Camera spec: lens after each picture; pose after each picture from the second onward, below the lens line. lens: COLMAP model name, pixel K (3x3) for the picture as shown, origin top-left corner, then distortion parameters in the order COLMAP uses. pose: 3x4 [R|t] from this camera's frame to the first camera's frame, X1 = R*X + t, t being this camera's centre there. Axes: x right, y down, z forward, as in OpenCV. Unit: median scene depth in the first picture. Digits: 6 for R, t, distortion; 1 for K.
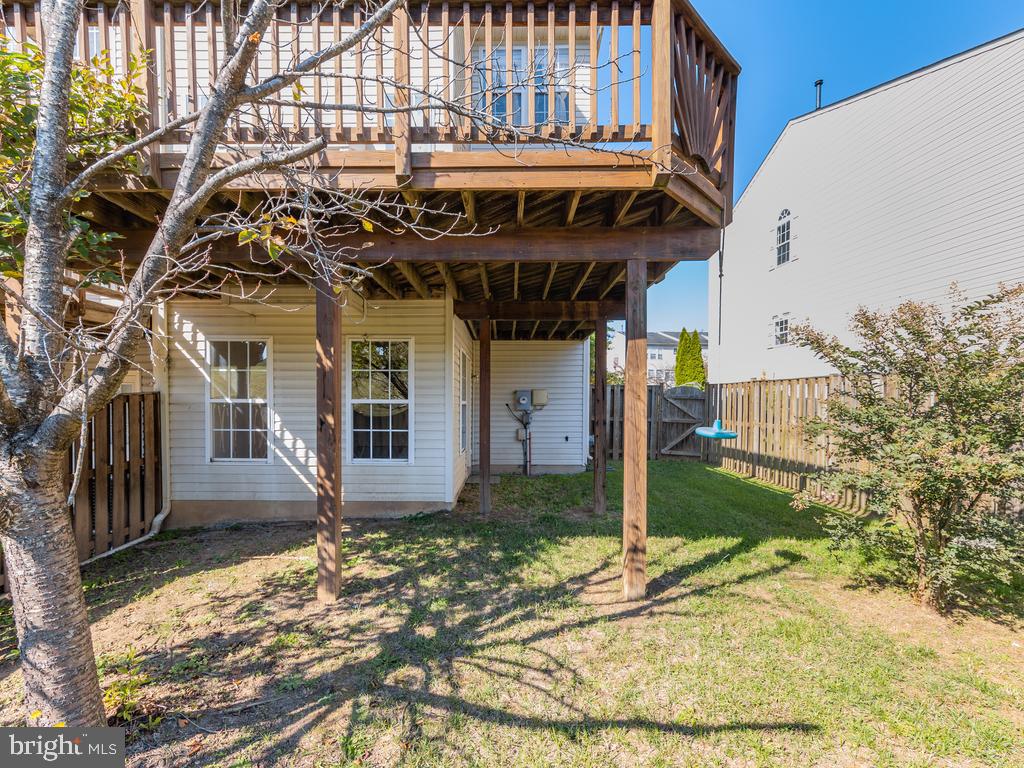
lens RADIAL K [[452.7, 0, 511.2], [0, 452.7, 407.3], [0, 0, 1]] dist [0.004257, 0.000163]
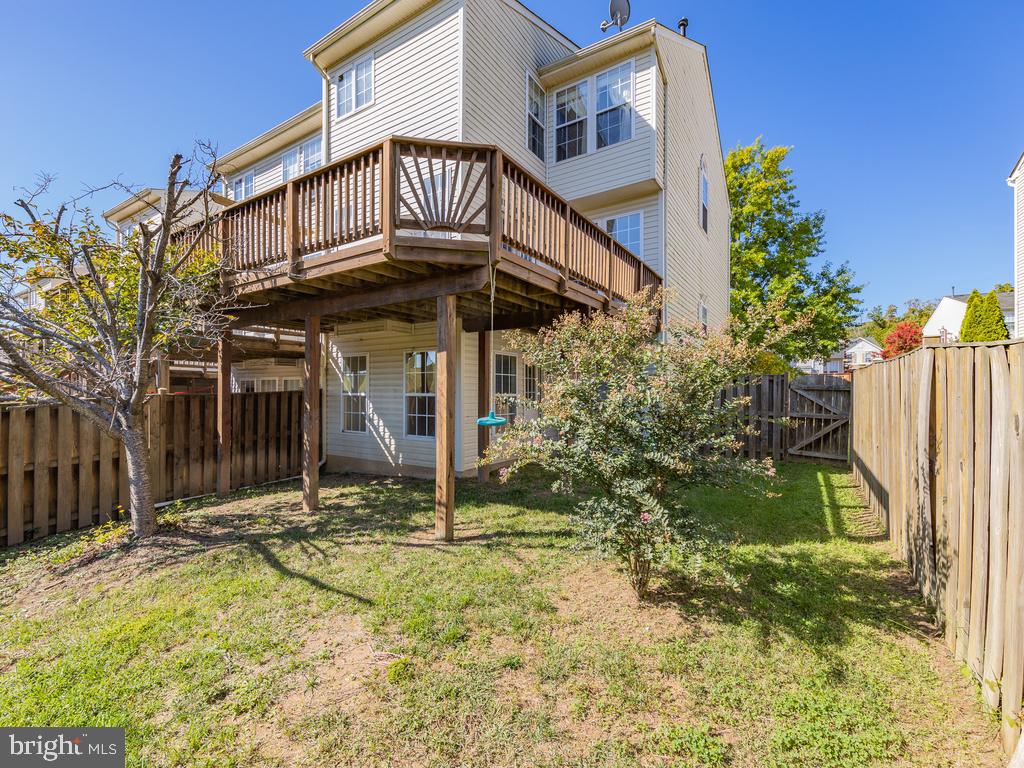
lens RADIAL K [[454.9, 0, 516.1], [0, 454.9, 382.8], [0, 0, 1]] dist [0.005802, 0.000171]
pose [[0.845951, -0.012029, -0.533125, 1.044901], [-0.004344, 0.999557, -0.029446, -0.013918], [0.533243, 0.027226, 0.845524, -0.055325]]
